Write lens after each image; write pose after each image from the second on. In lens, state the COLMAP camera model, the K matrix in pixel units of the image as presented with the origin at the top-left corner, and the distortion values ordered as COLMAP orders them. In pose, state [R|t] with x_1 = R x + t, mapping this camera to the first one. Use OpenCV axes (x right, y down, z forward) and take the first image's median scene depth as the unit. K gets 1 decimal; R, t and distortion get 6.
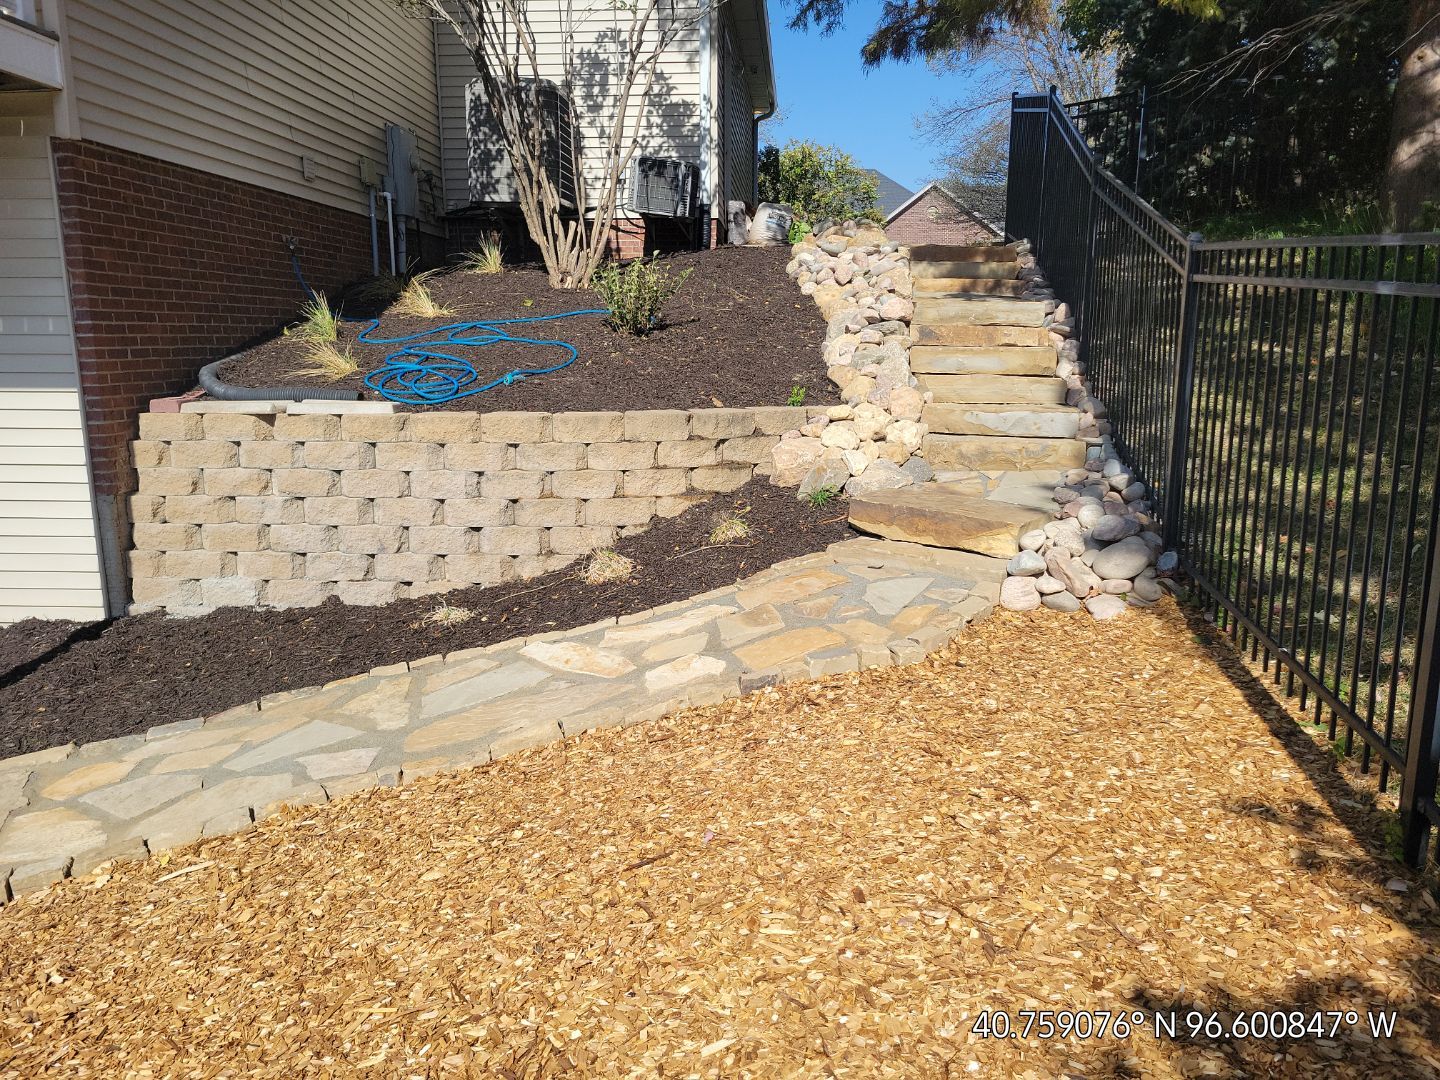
lens RADIAL K [[1079.5, 0, 720.0], [0, 1079.5, 540.0], [0, 0, 1]] dist [0.048628, -0.043591]
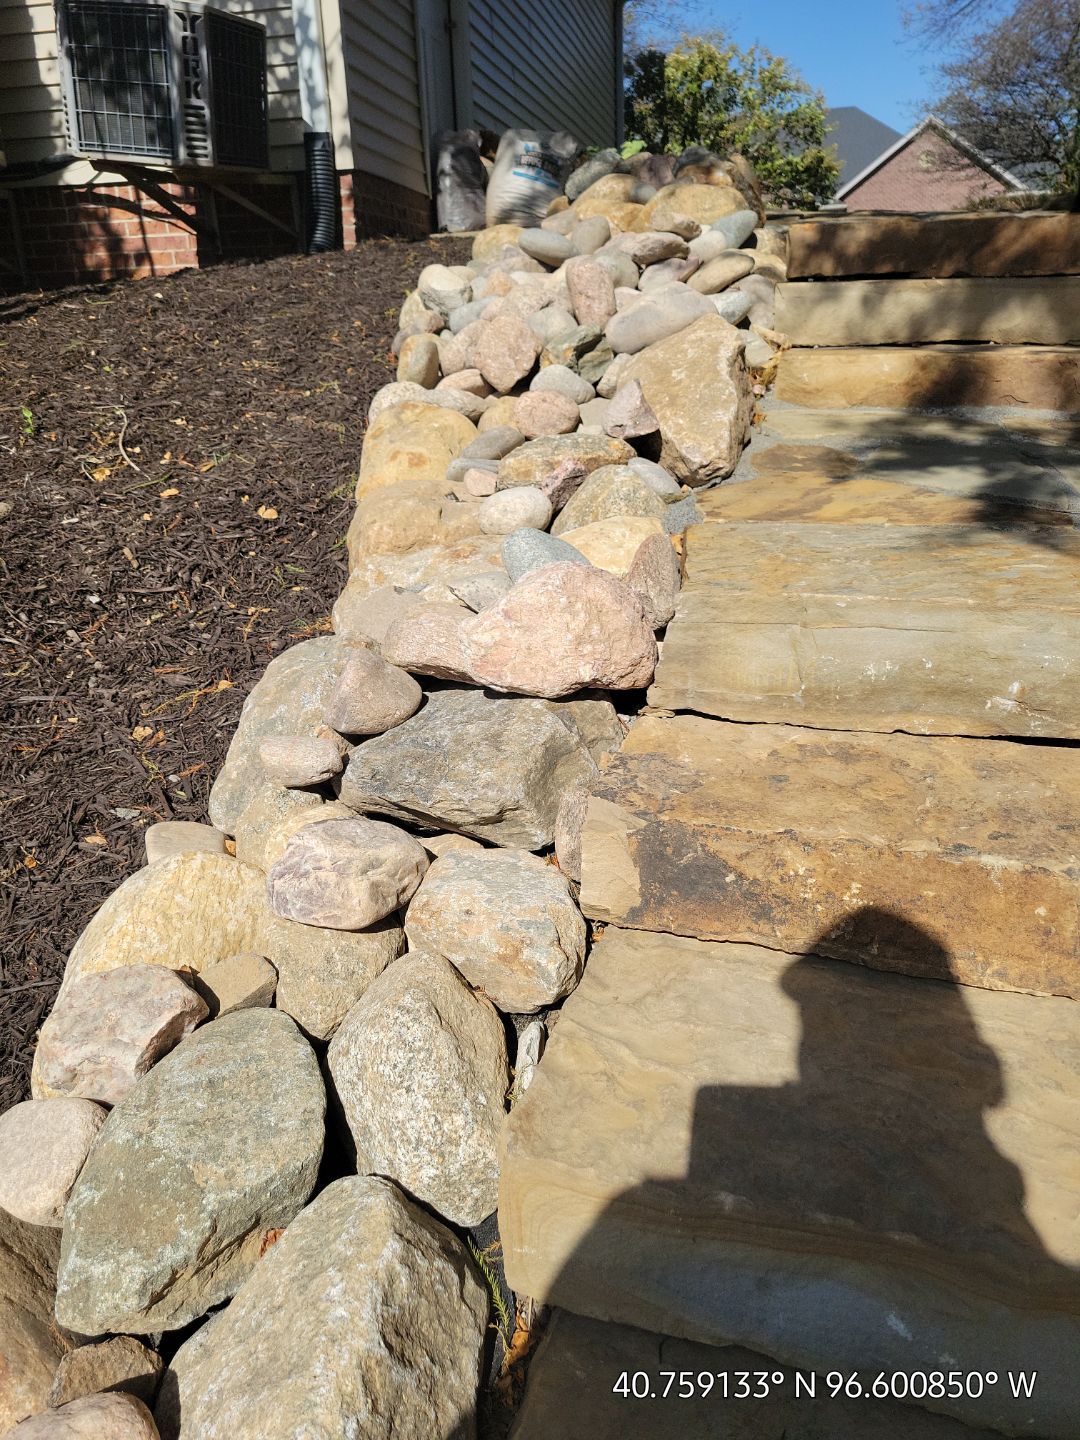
lens RADIAL K [[1079.5, 0, 561.5], [0, 1079.5, 719.5], [0, 0, 1]] dist [0.048628, -0.043591]
pose [[0.993076, 0.008220, -0.117190, 0.147824], [0.011170, 0.986423, 0.163846, -0.183162], [0.116945, -0.164021, 0.979500, 0.661870]]
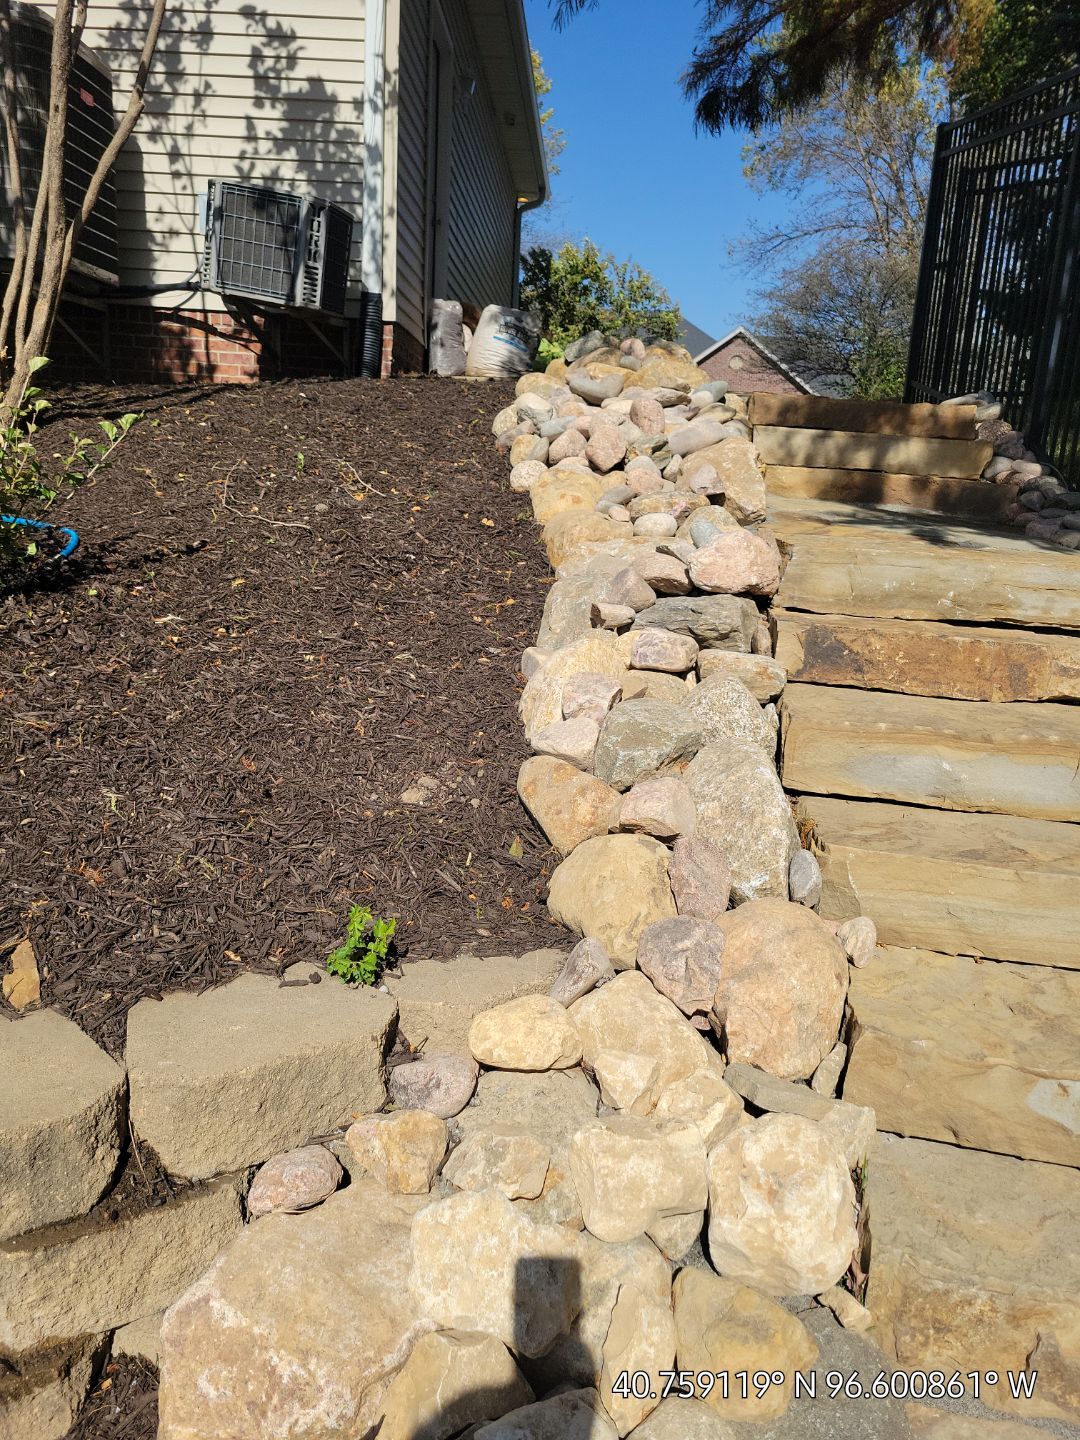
lens RADIAL K [[1079.5, 0, 561.5], [0, 1079.5, 719.5], [0, 0, 1]] dist [0.048628, -0.043591]
pose [[0.997430, 0.044765, 0.055941, 0.070273], [-0.046421, 0.998510, 0.028669, -0.135755], [-0.054574, -0.031192, 0.998022, 0.517043]]
